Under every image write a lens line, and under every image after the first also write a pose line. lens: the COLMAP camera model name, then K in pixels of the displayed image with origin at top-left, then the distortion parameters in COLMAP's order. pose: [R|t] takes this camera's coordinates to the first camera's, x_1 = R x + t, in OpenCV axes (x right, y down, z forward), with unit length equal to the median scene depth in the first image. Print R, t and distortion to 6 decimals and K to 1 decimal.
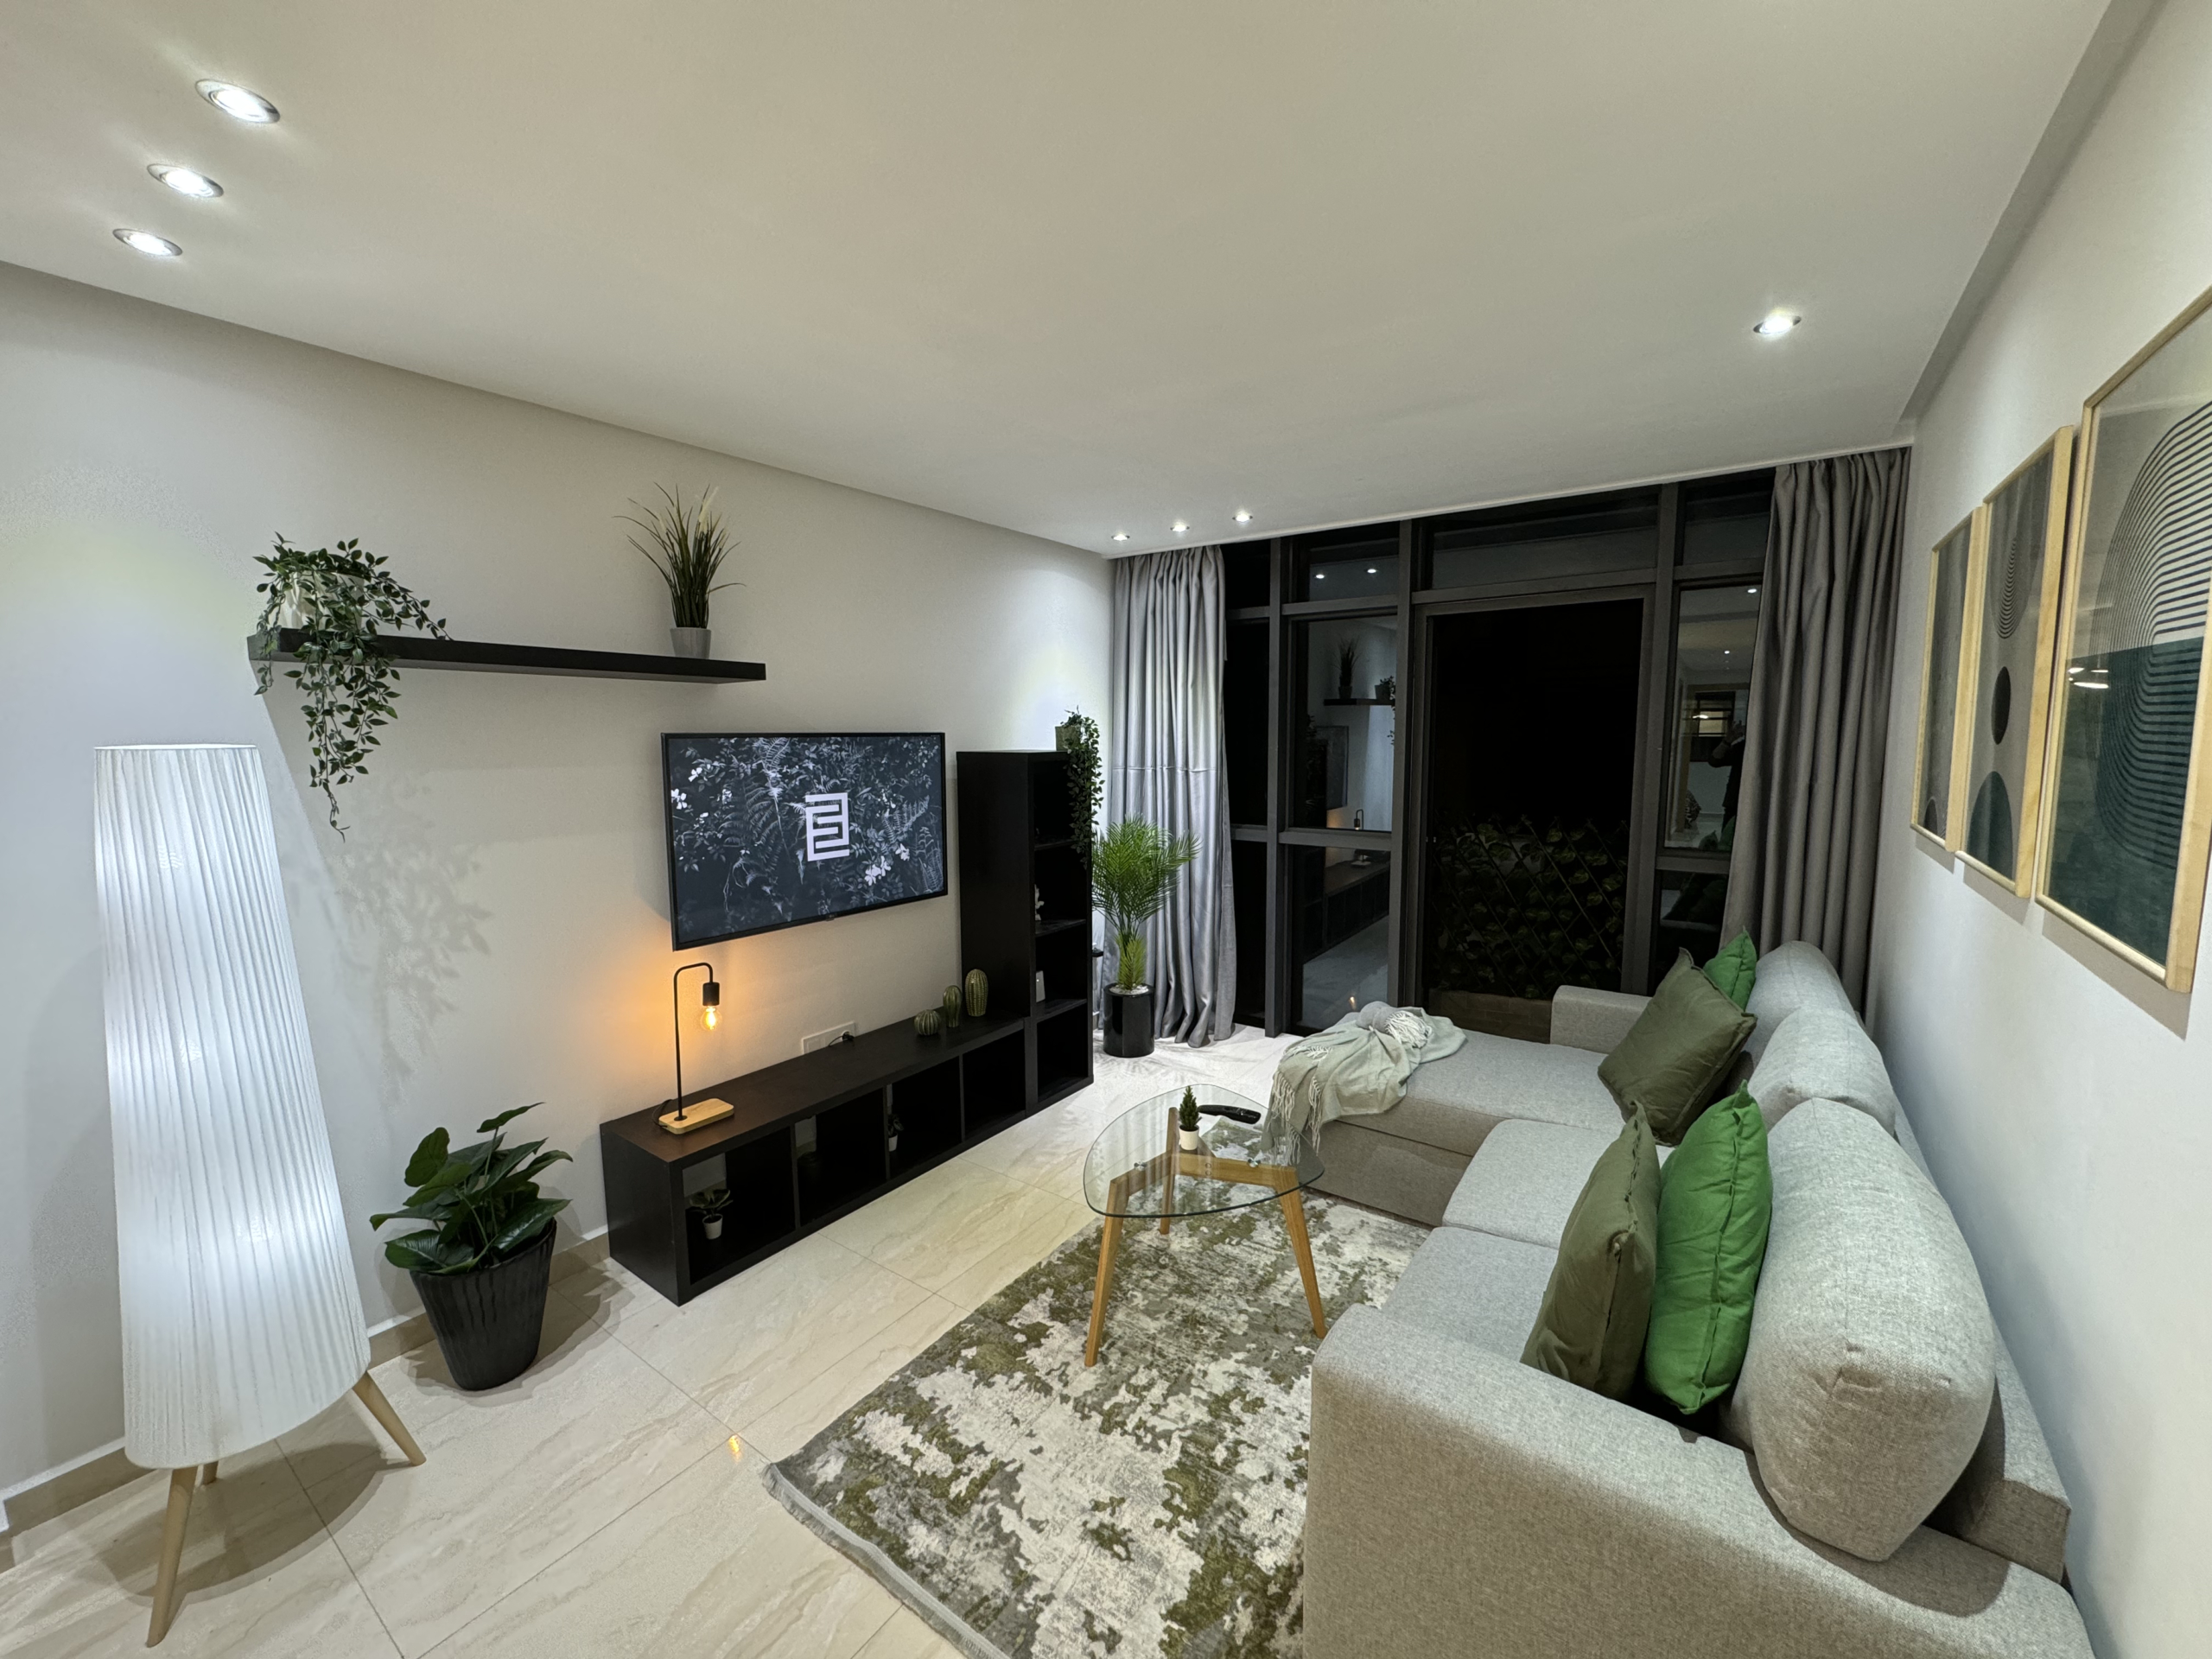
lens RADIAL K [[882.2, 0, 1104.8], [0, 882.2, 829.9], [0, 0, 1]] dist [0.000380, 0.000241]
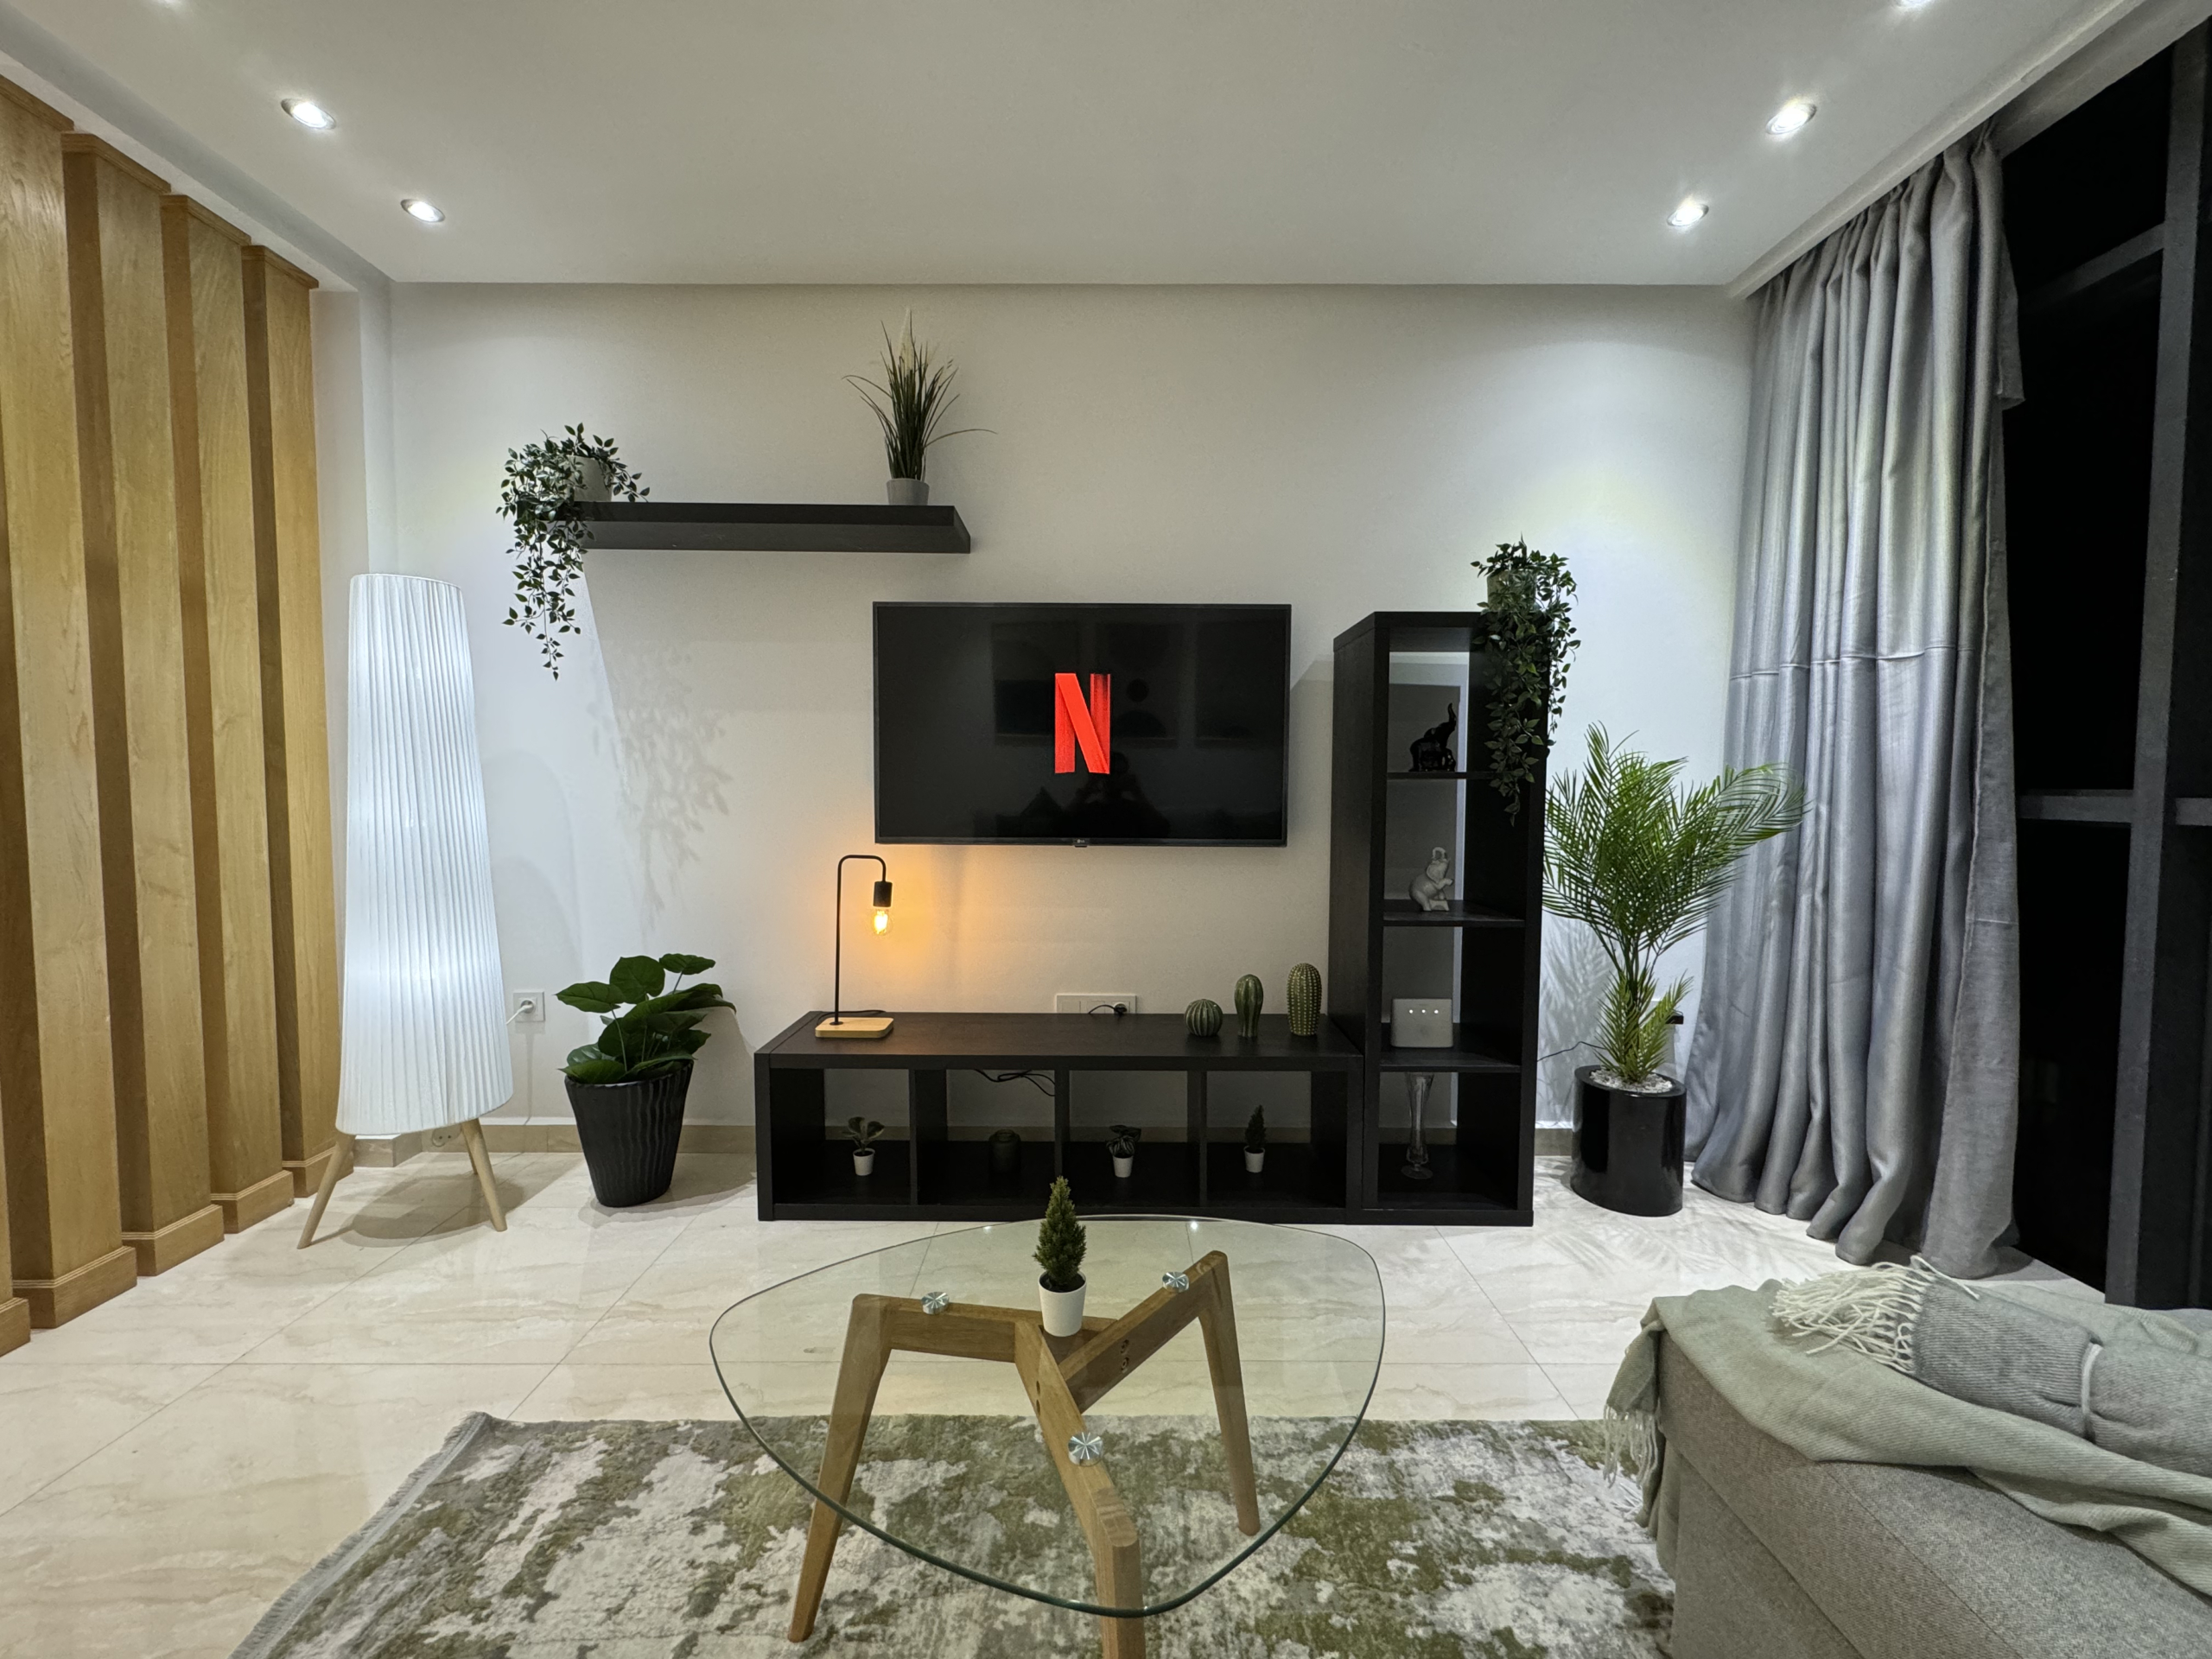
lens RADIAL K [[882.2, 0, 1106.4], [0, 882.2, 828.5], [0, 0, 1]] dist [0.000380, 0.000241]
pose [[0.585047, 0.053202, -0.809253, 0.394238], [-0.099392, 0.995028, -0.006439, 0.106060], [0.804886, 0.084200, 0.587425, 0.667522]]
